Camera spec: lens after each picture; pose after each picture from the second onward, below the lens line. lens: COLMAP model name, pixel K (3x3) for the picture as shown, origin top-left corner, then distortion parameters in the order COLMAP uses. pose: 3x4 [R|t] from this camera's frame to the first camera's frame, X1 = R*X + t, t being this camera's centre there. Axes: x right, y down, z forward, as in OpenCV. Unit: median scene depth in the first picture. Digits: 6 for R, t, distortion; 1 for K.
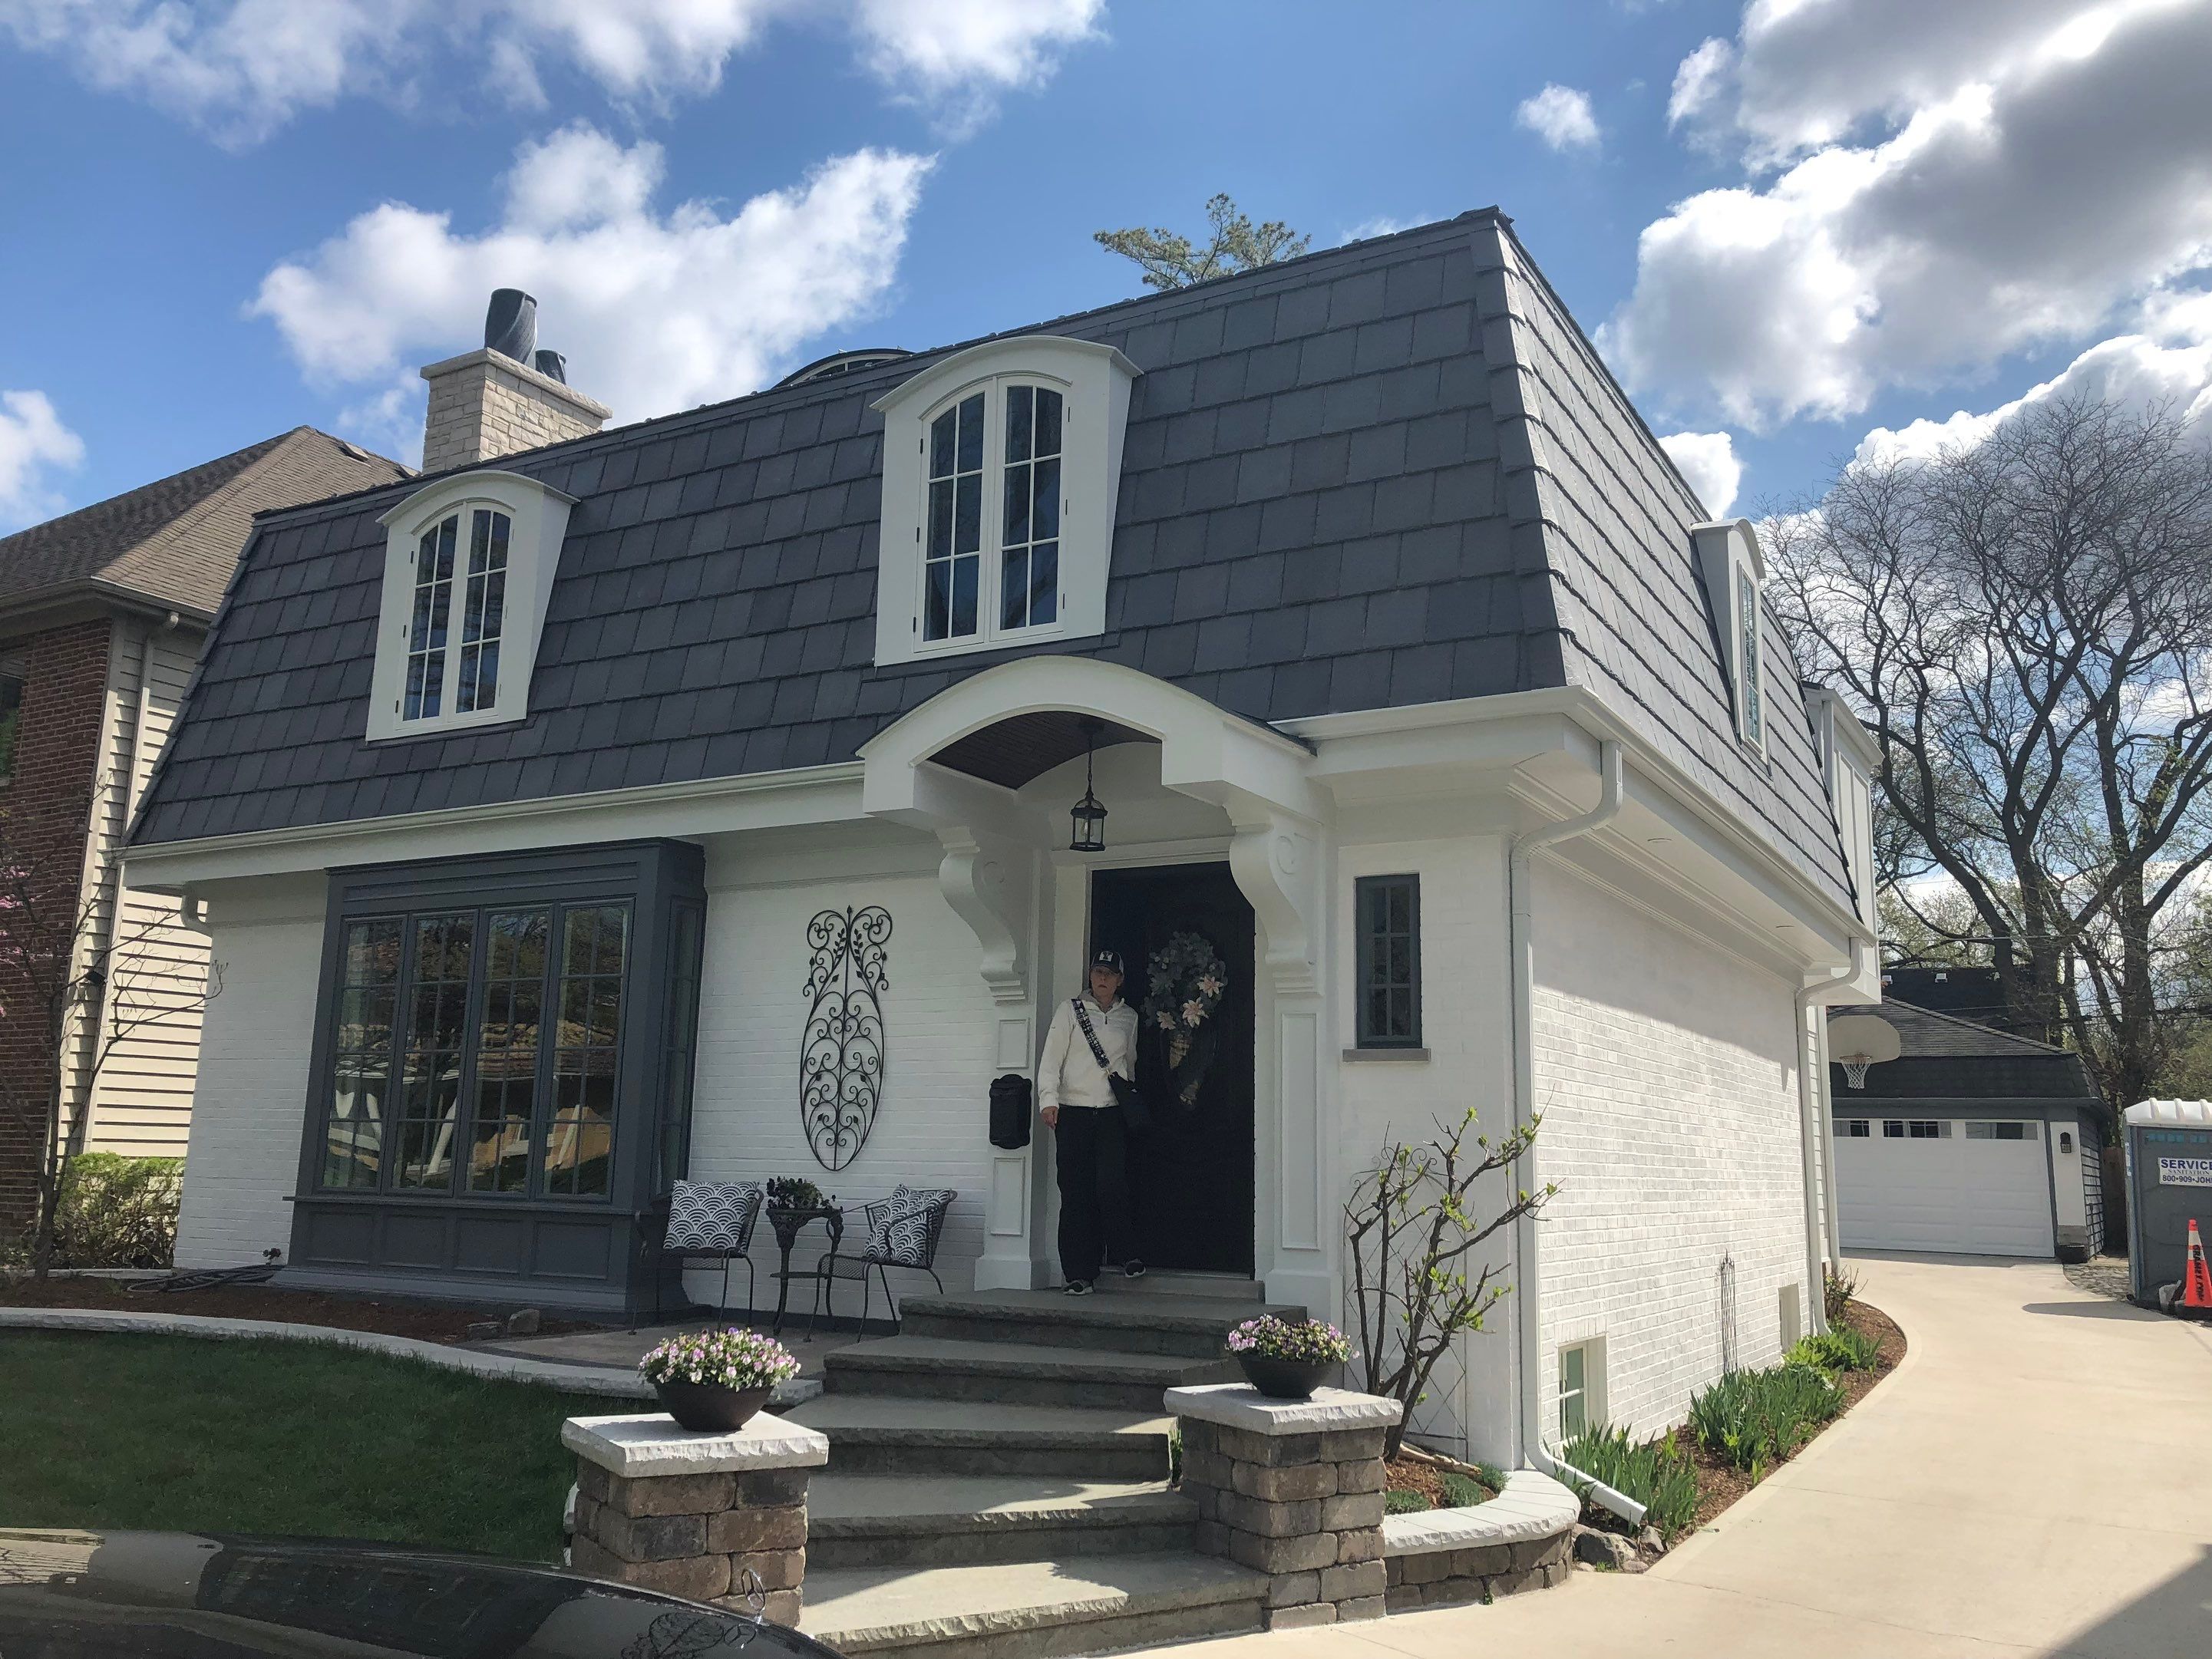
lens RADIAL K [[1790.9, 0, 1112.9], [0, 1790.9, 827.0], [0, 0, 1]] dist [0.137284, -0.412720]
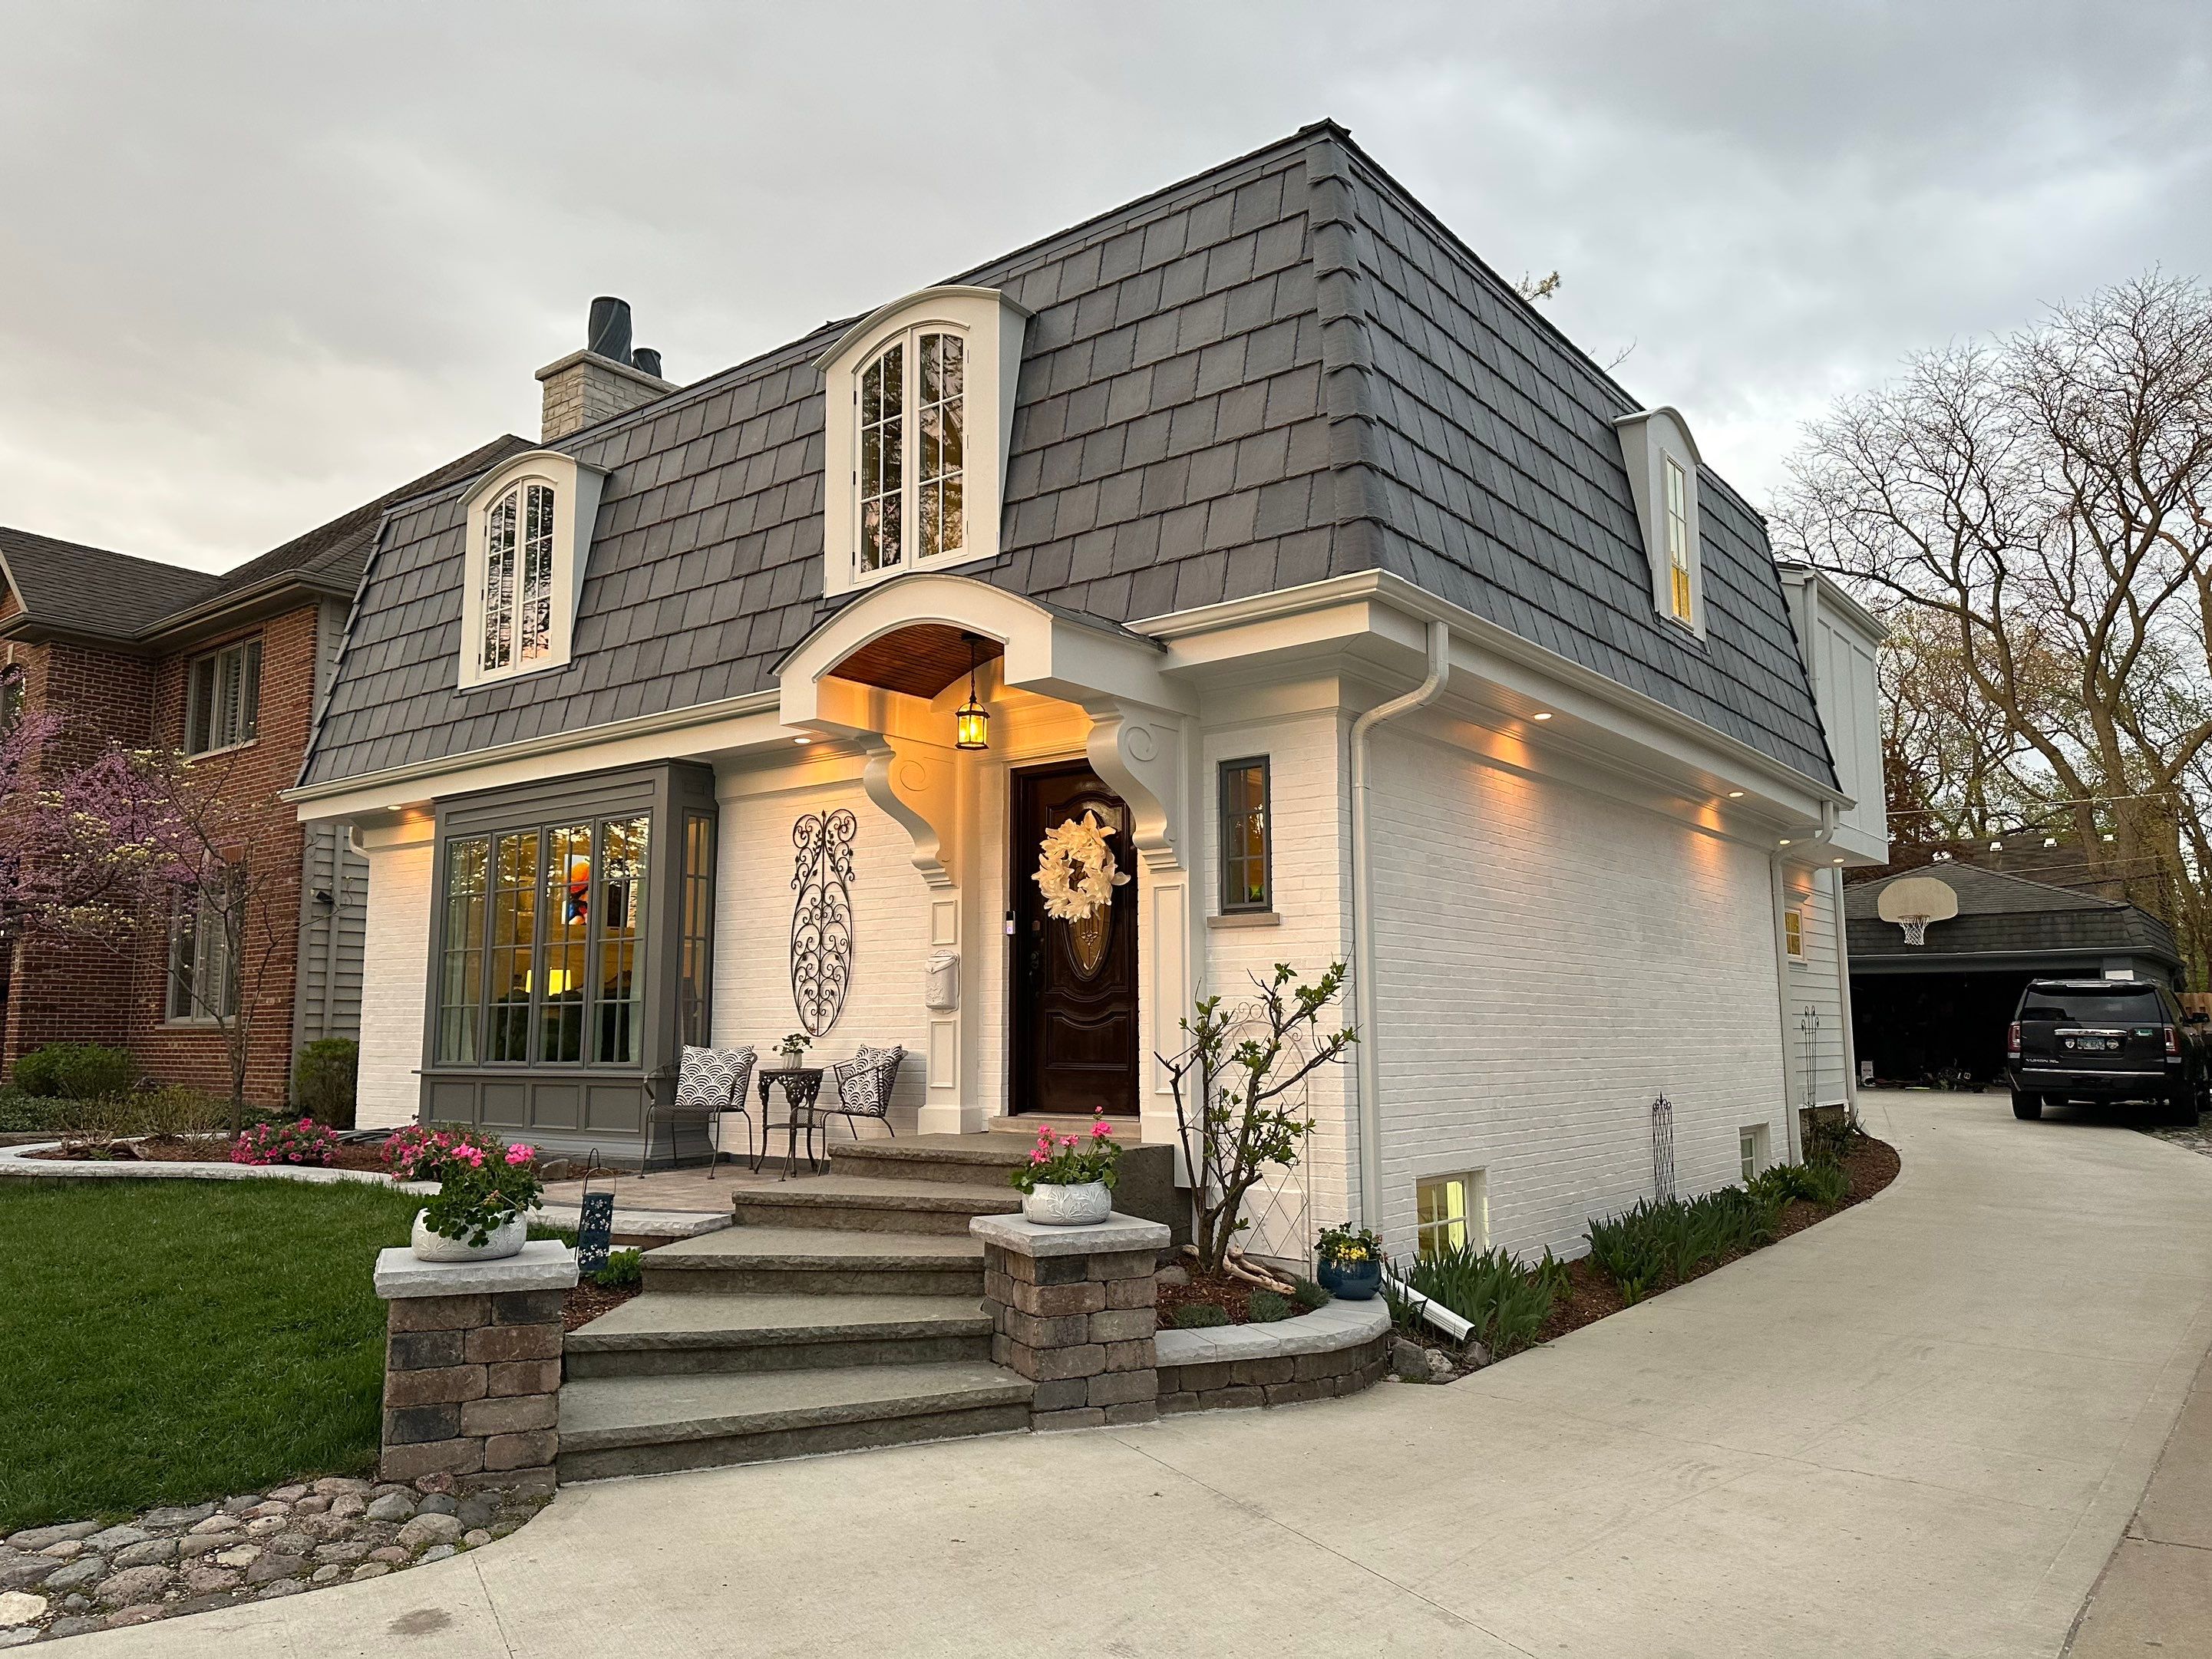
lens RADIAL K [[1528.7, 0, 1093.6], [0, 1528.7, 840.2], [0, 0, 1]] dist [0.183465, -0.347678]
pose [[0.989407, -0.041341, -0.139158, 0.164224], [0.049486, 0.997227, 0.055589, 0.017190], [0.136474, -0.061886, 0.988709, 0.046914]]
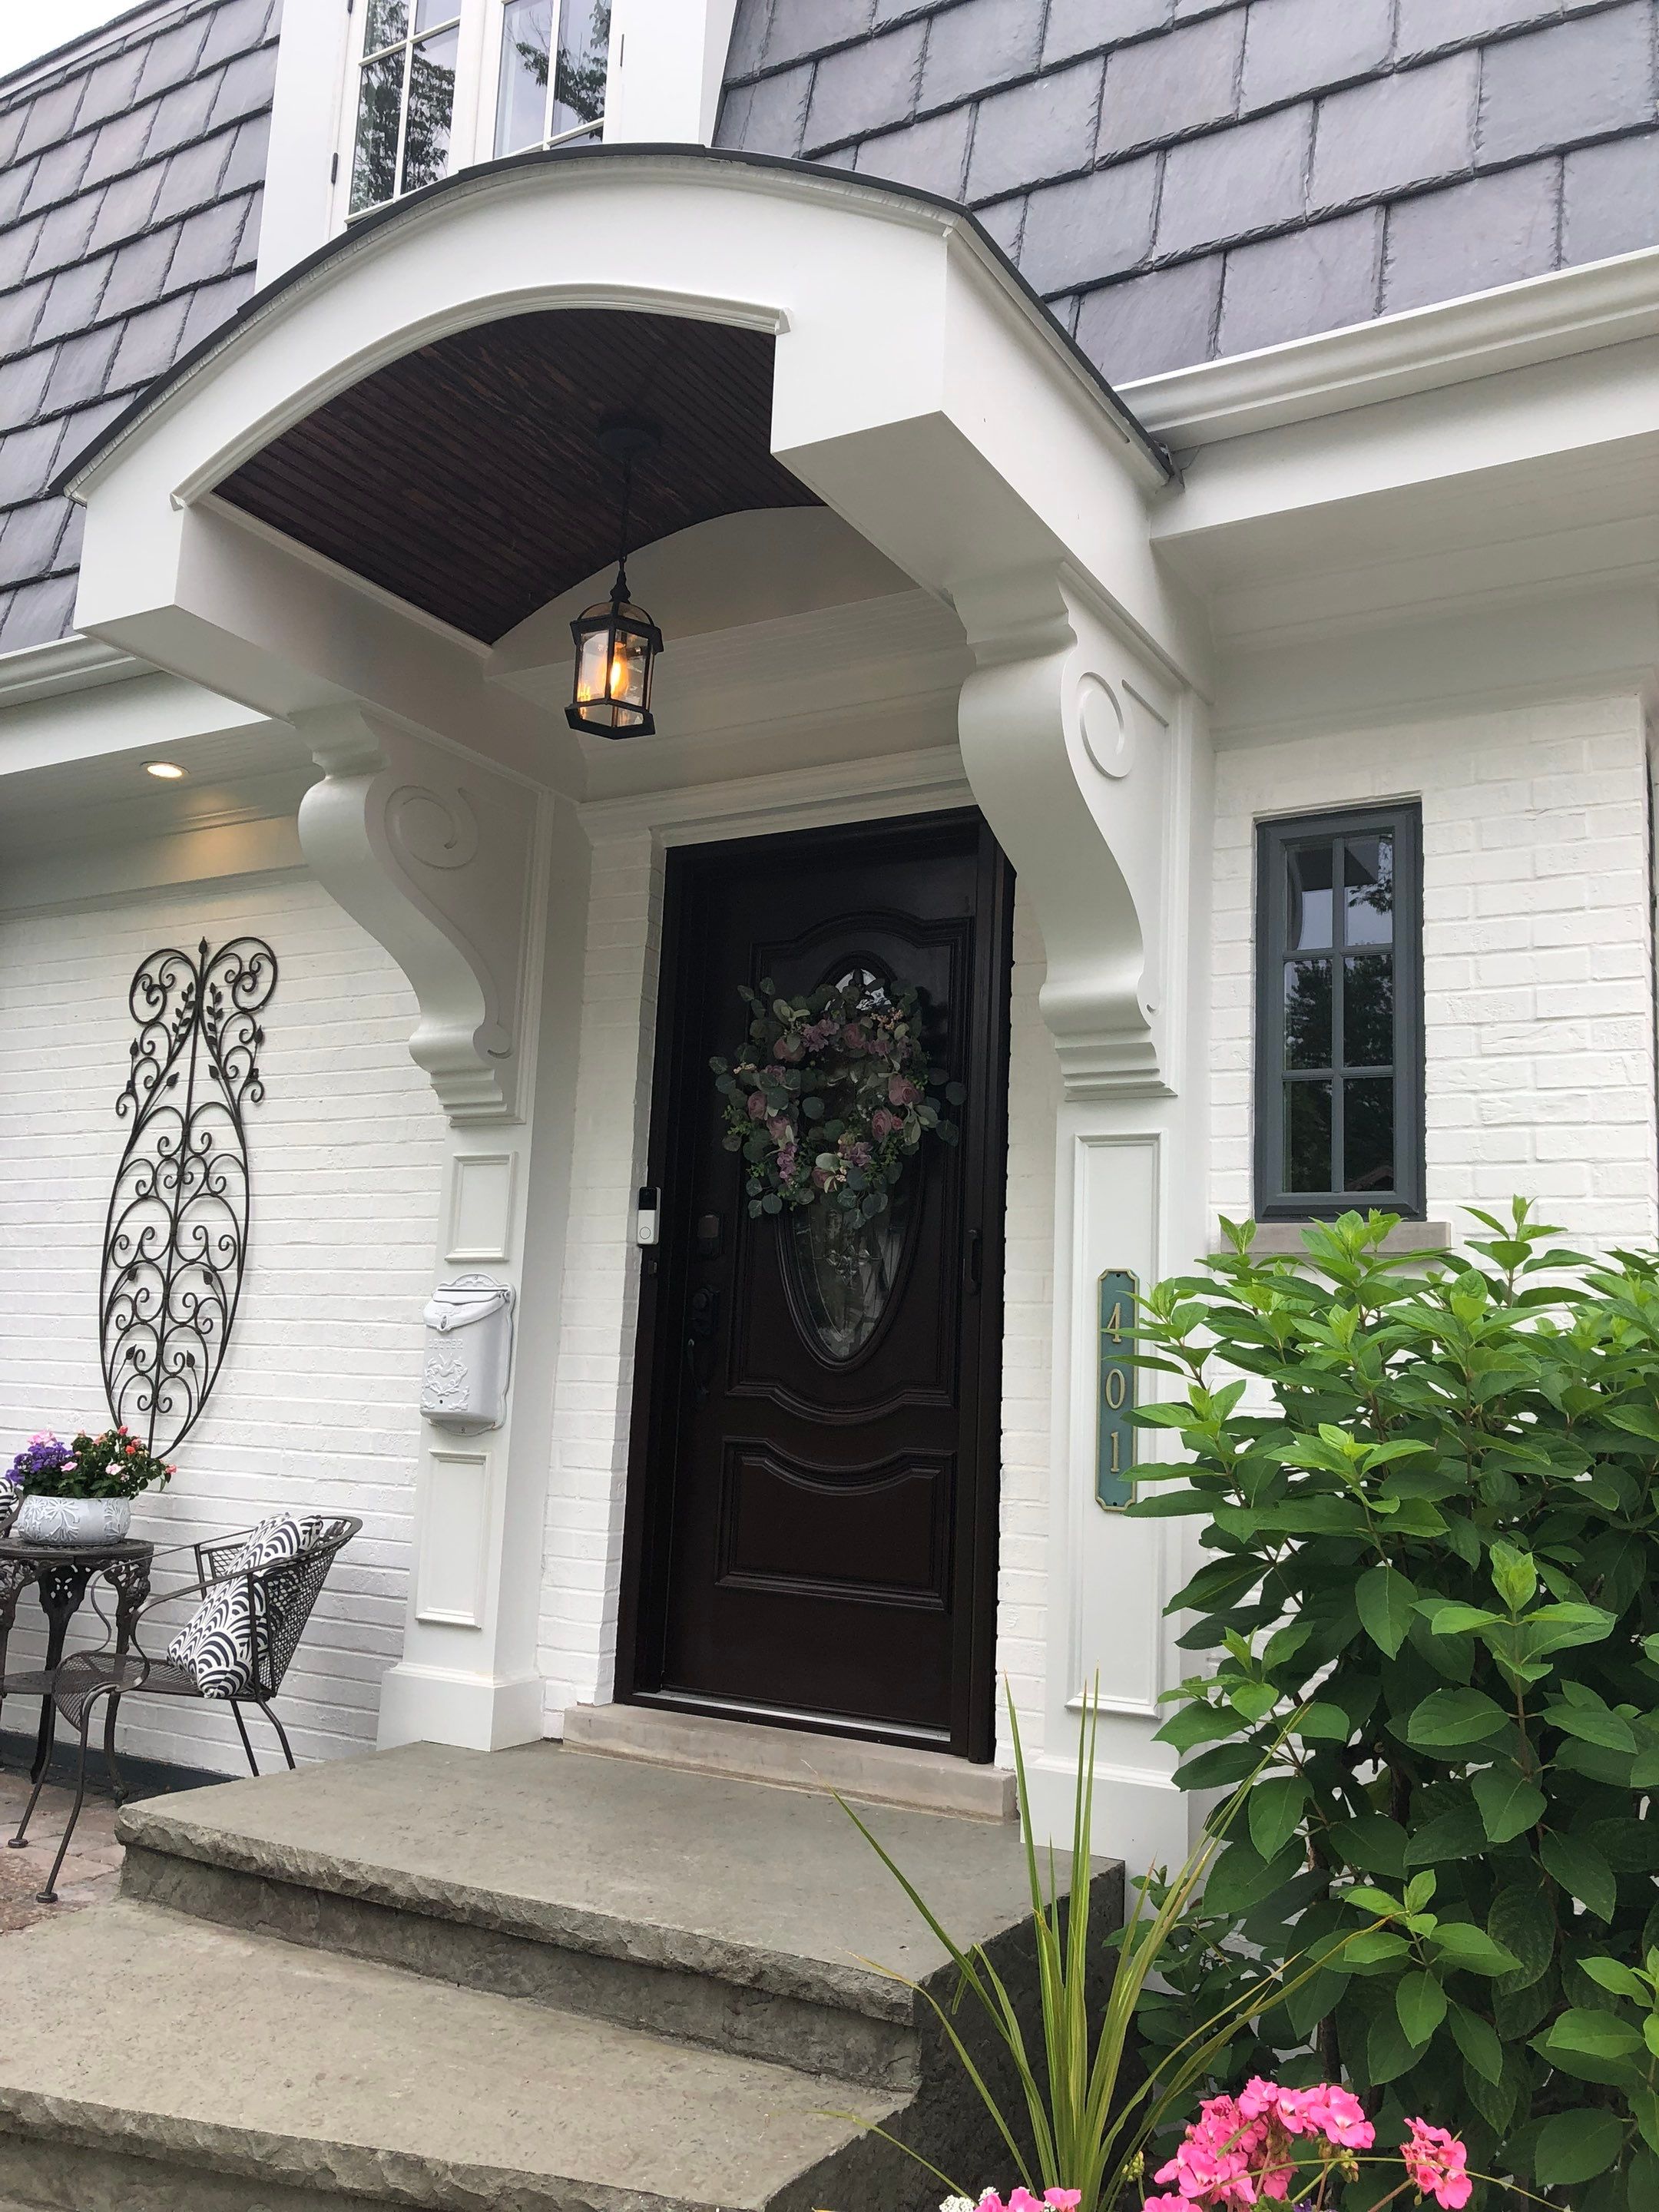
lens RADIAL K [[1811.0, 0, 832.3], [0, 1811.0, 1100.2], [0, 0, 1]] dist [0.030429, -0.015265]
pose [[0.999743, 0.021917, -0.005761, 0.034451], [-0.021768, 0.999455, 0.024832, 0.073882], [0.006303, -0.024701, 0.999675, 0.497316]]
